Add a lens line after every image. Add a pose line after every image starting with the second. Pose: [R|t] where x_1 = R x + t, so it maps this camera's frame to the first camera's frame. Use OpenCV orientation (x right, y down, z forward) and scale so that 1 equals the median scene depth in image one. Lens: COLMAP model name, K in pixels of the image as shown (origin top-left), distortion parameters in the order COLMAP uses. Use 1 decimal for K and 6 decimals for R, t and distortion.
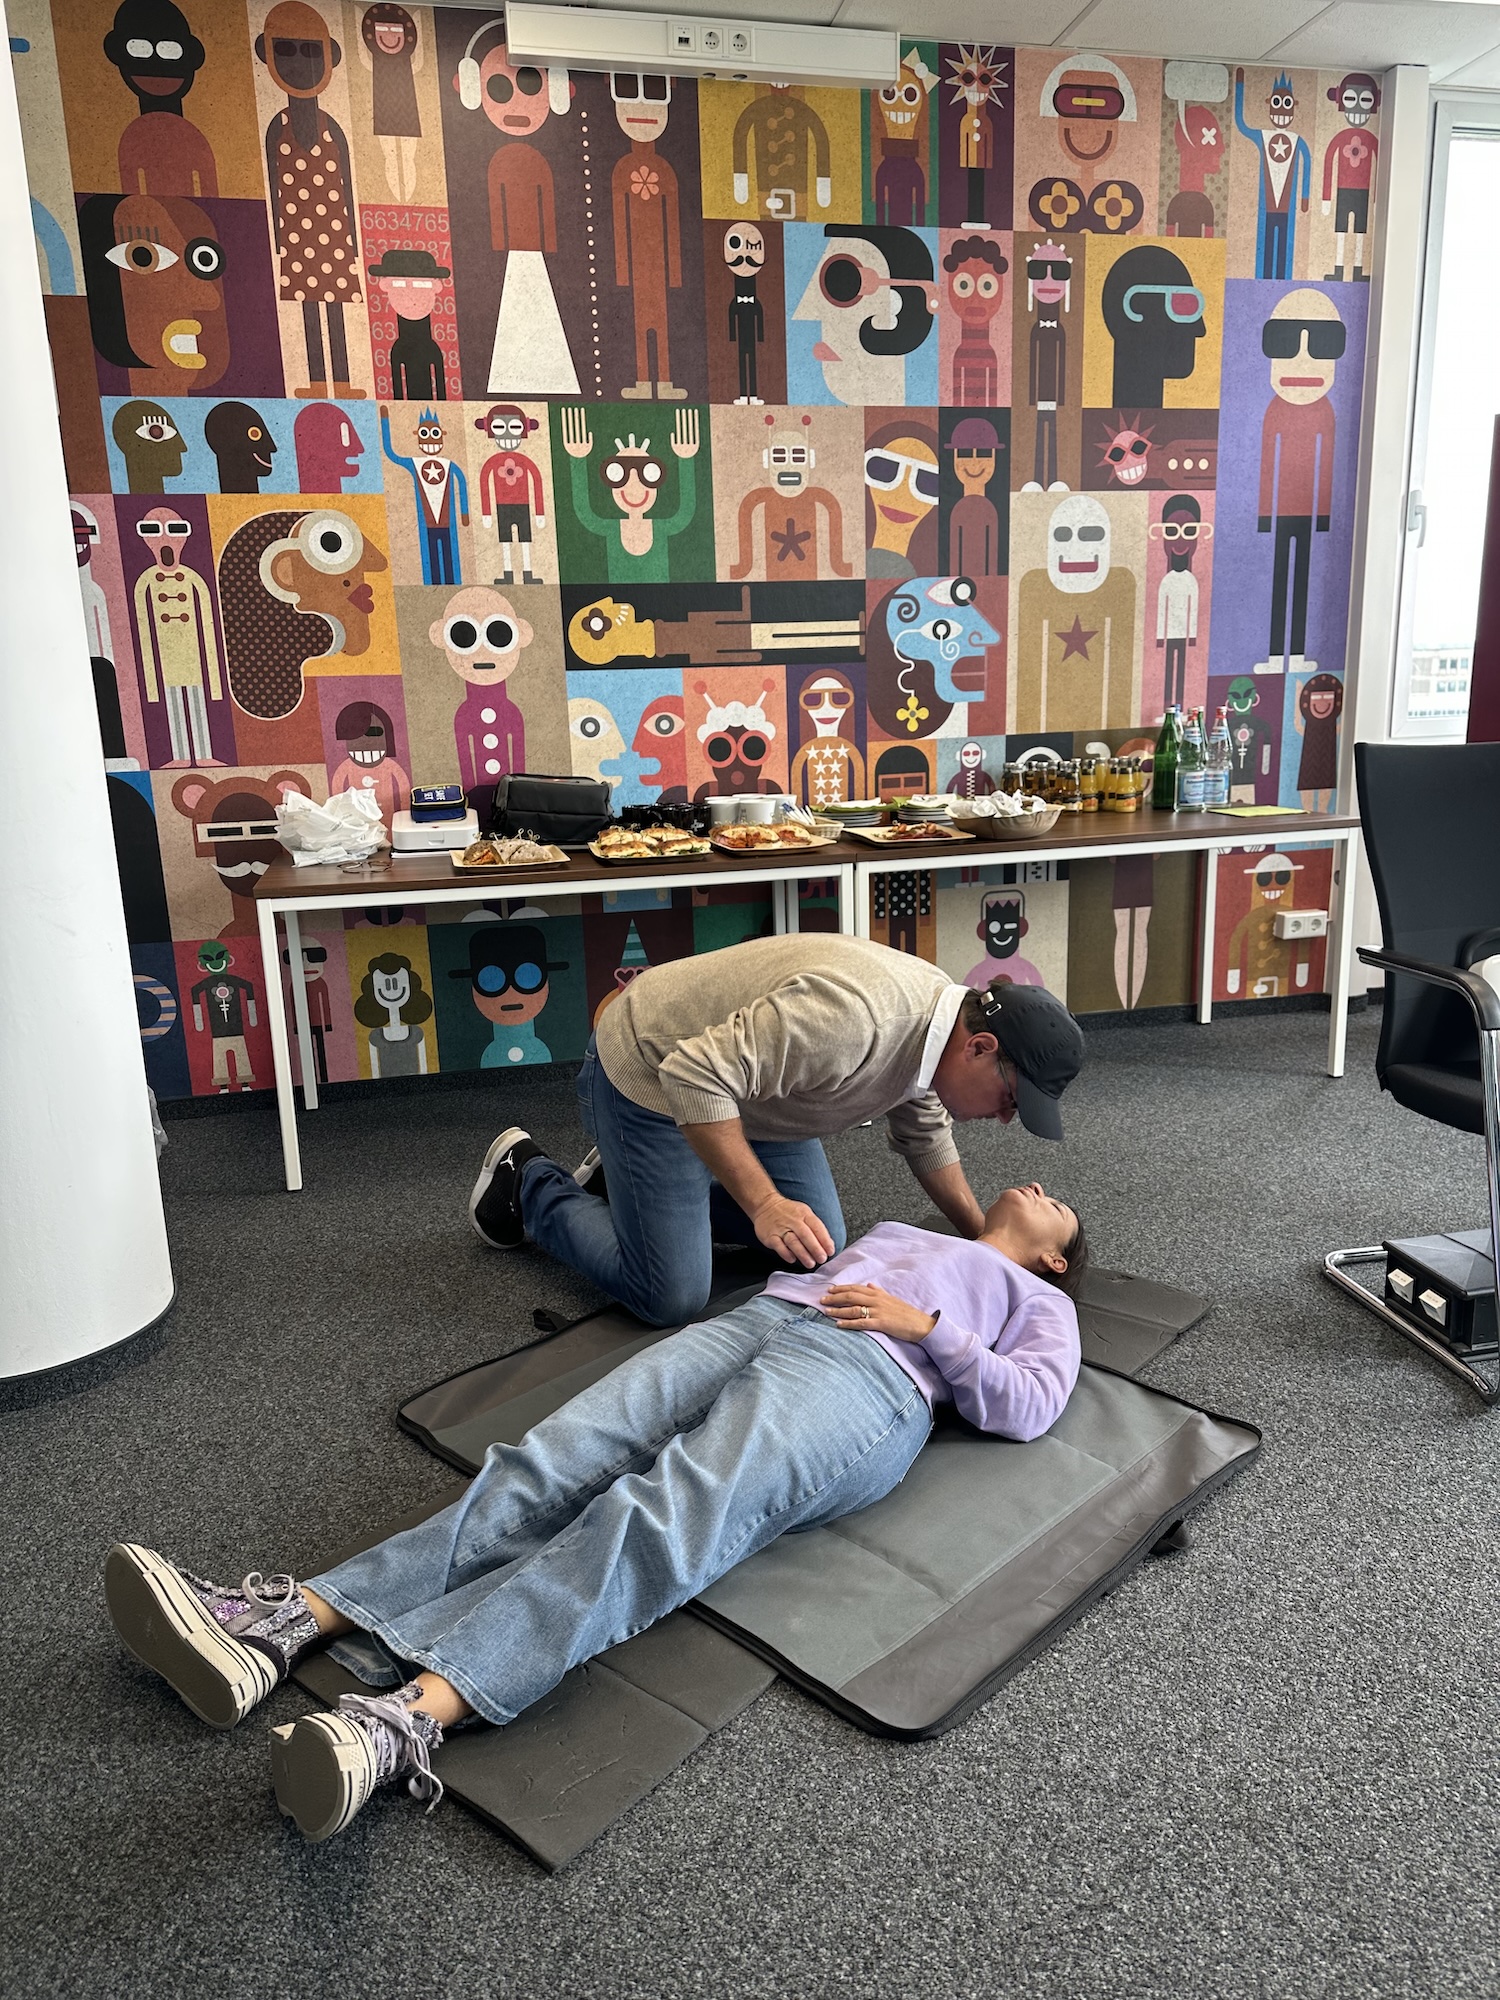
lens RADIAL K [[1420.9, 0, 750.0], [0, 1420.9, 1000.0], [0, 0, 1]] dist [0.127012, -0.125386]
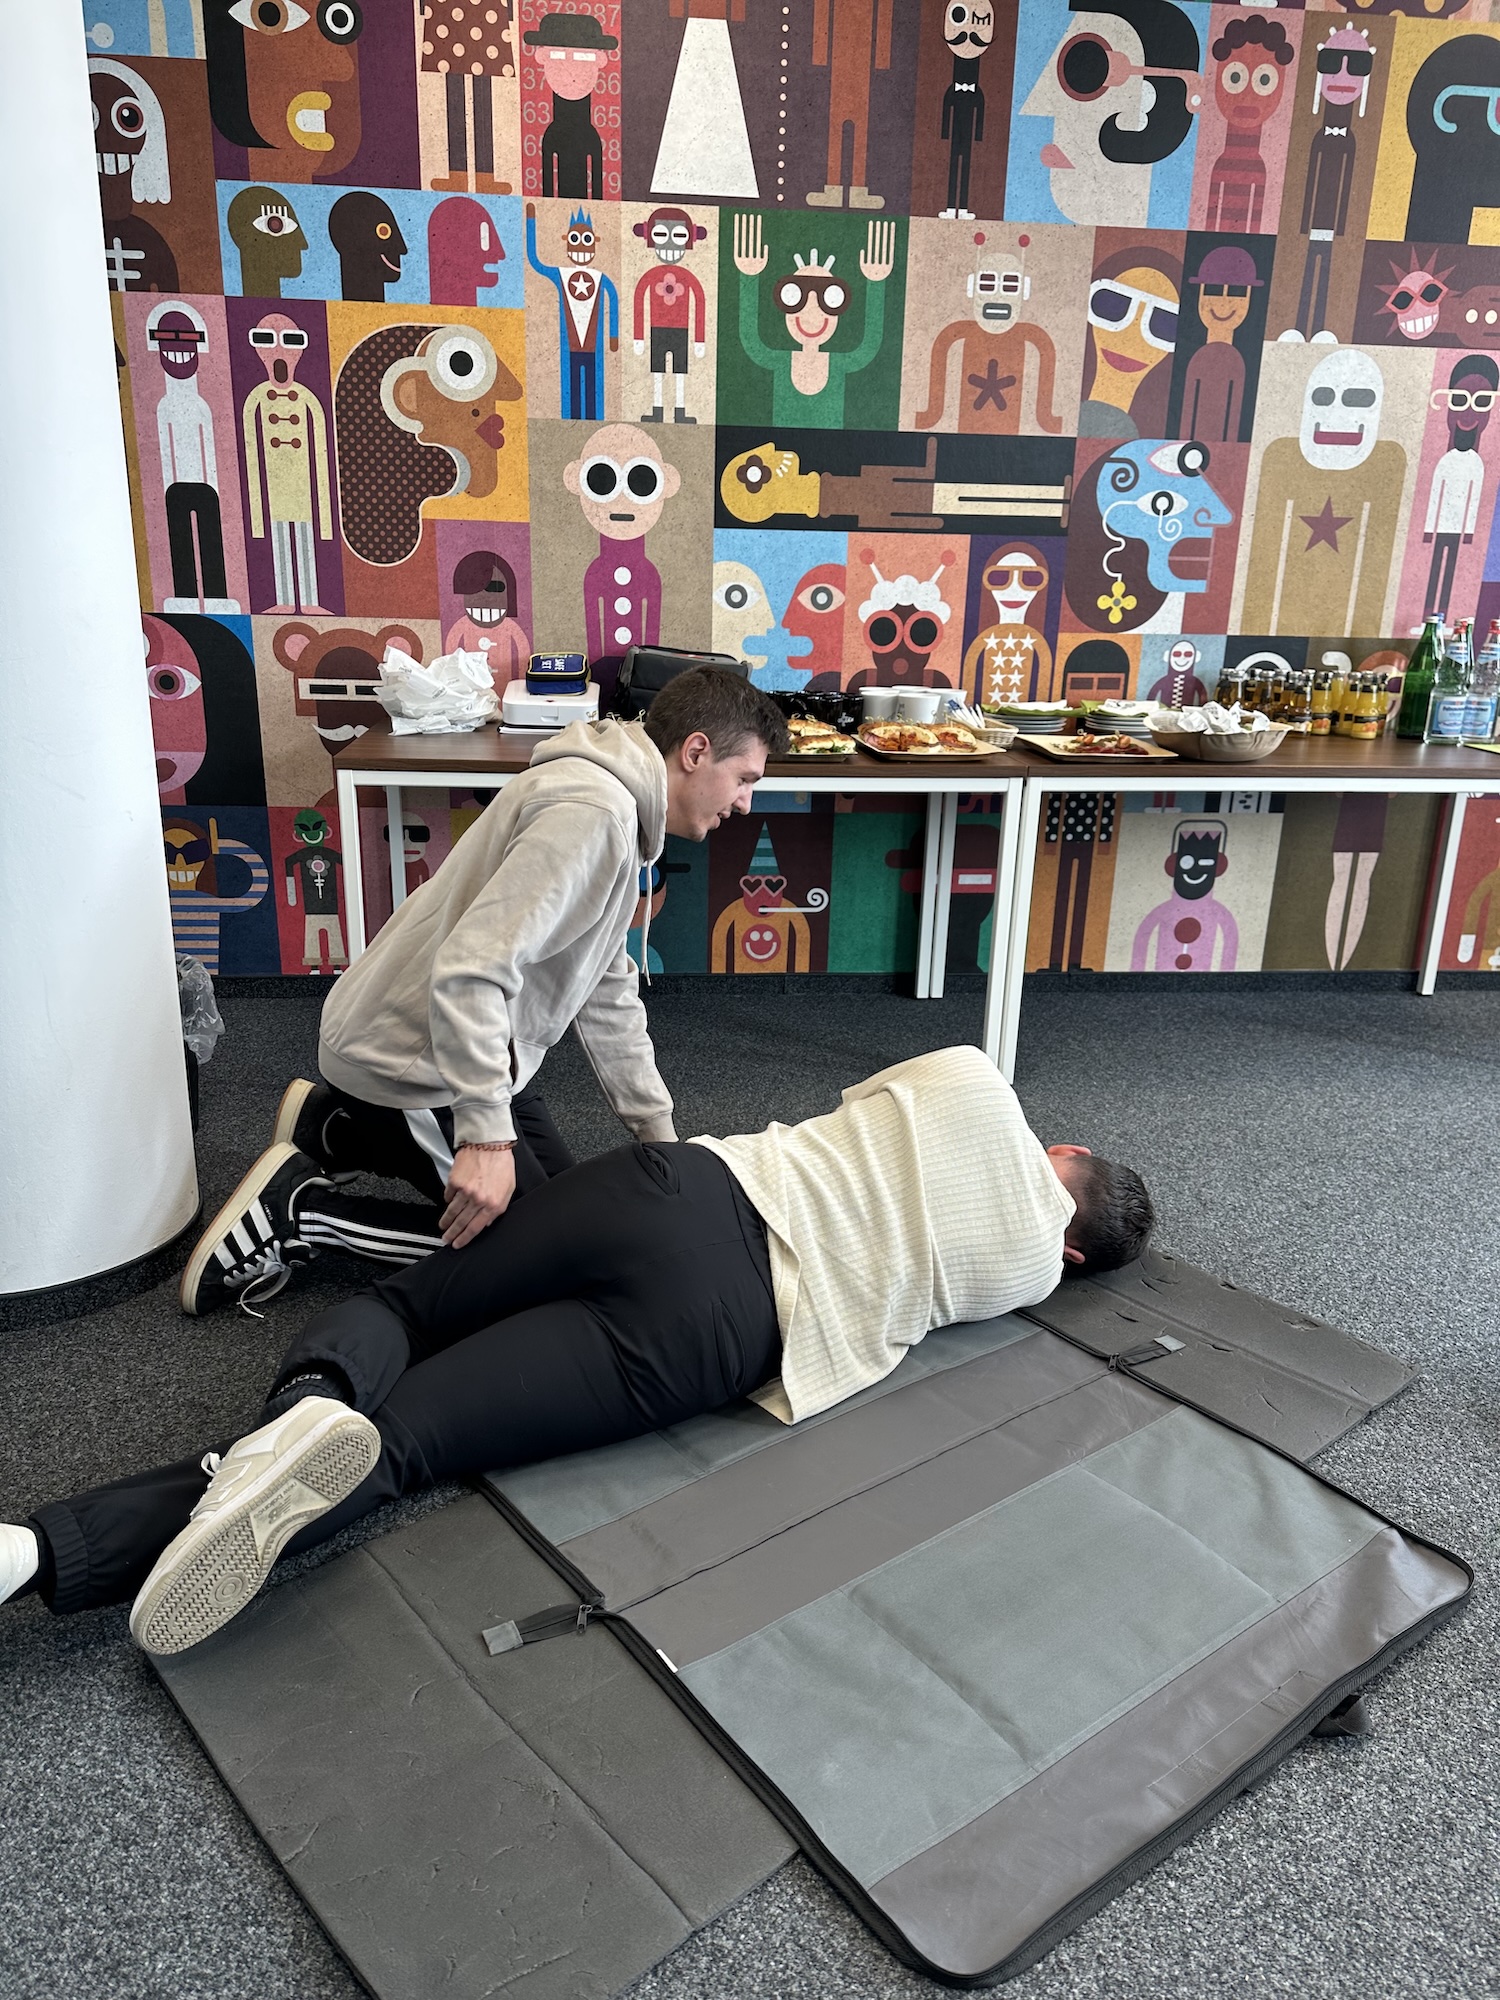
lens RADIAL K [[1447.7, 0, 750.0], [0, 1447.7, 1000.0], [0, 0, 1]] dist [0.060338, -0.033449]
pose [[0.989735, 0.093986, -0.107662, 0.014938], [-0.085718, 0.993181, 0.079016, -0.017402], [0.114355, -0.068976, 0.991043, 0.107919]]
